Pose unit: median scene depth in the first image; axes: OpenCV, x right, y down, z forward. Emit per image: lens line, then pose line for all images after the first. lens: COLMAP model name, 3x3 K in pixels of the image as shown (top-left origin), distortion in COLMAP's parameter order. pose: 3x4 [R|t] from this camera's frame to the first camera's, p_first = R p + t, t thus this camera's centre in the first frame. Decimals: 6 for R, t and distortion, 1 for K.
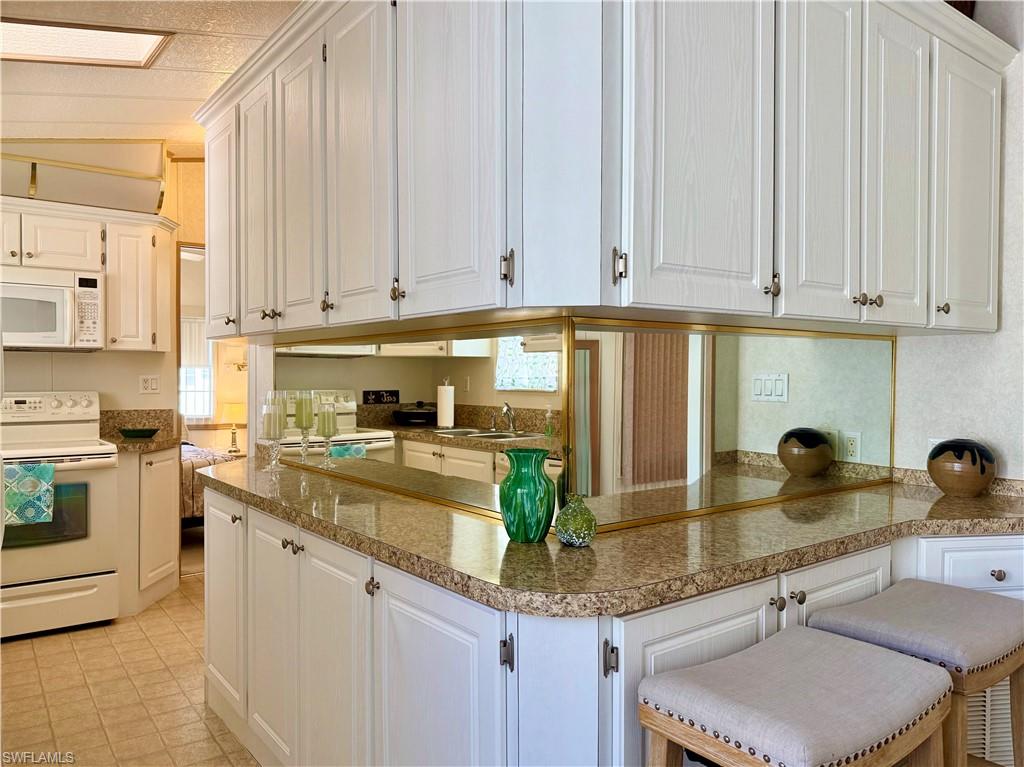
lens RADIAL K [[731.4, 0, 512.0], [0, 731.4, 383.5], [0, 0, 1]] dist [0.096346, -0.145268]
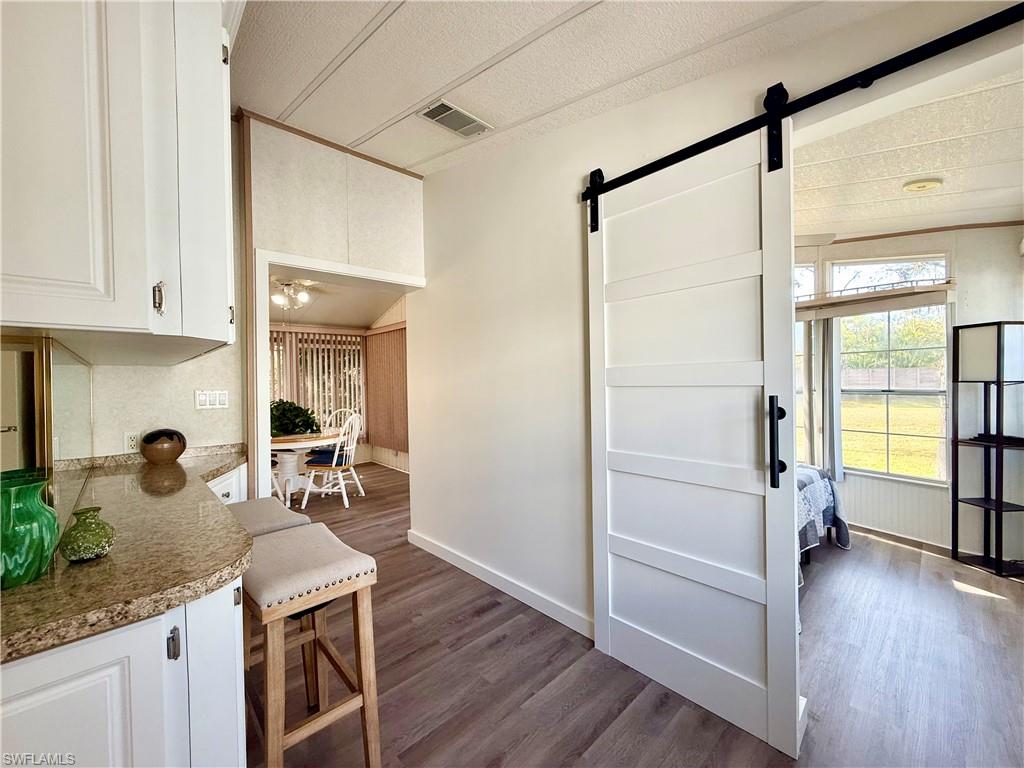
lens RADIAL K [[406.2, 0, 512.0], [0, 406.2, 384.0], [0, 0, 1]] dist [-0.000570, -0.000110]
pose [[-0.100963, -0.006844, 0.994867, -0.390323], [0.030880, 0.999473, 0.010010, -0.011823], [-0.994411, 0.031732, -0.100698, 0.318650]]
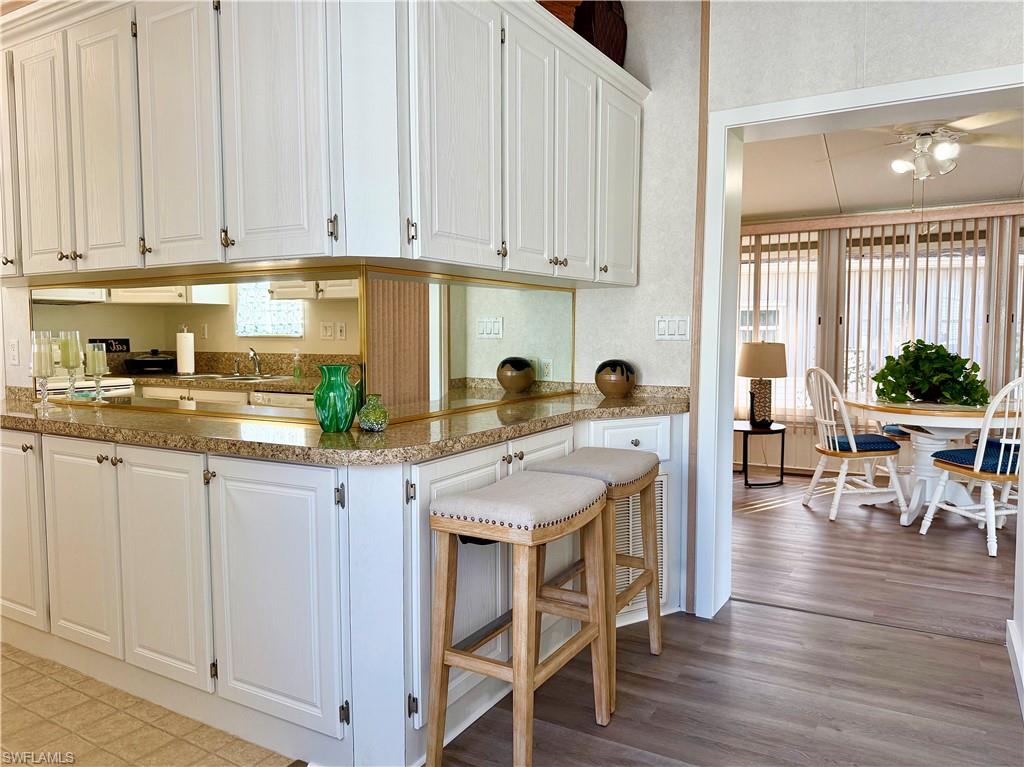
lens RADIAL K [[731.4, 0, 512.0], [0, 731.4, 383.5], [0, 0, 1]] dist [0.096346, -0.145268]
pose [[0.924276, -0.032197, 0.380365, -0.139632], [0.010059, 0.998145, 0.060047, 0.034637], [-0.381593, -0.051674, 0.922885, -0.268531]]
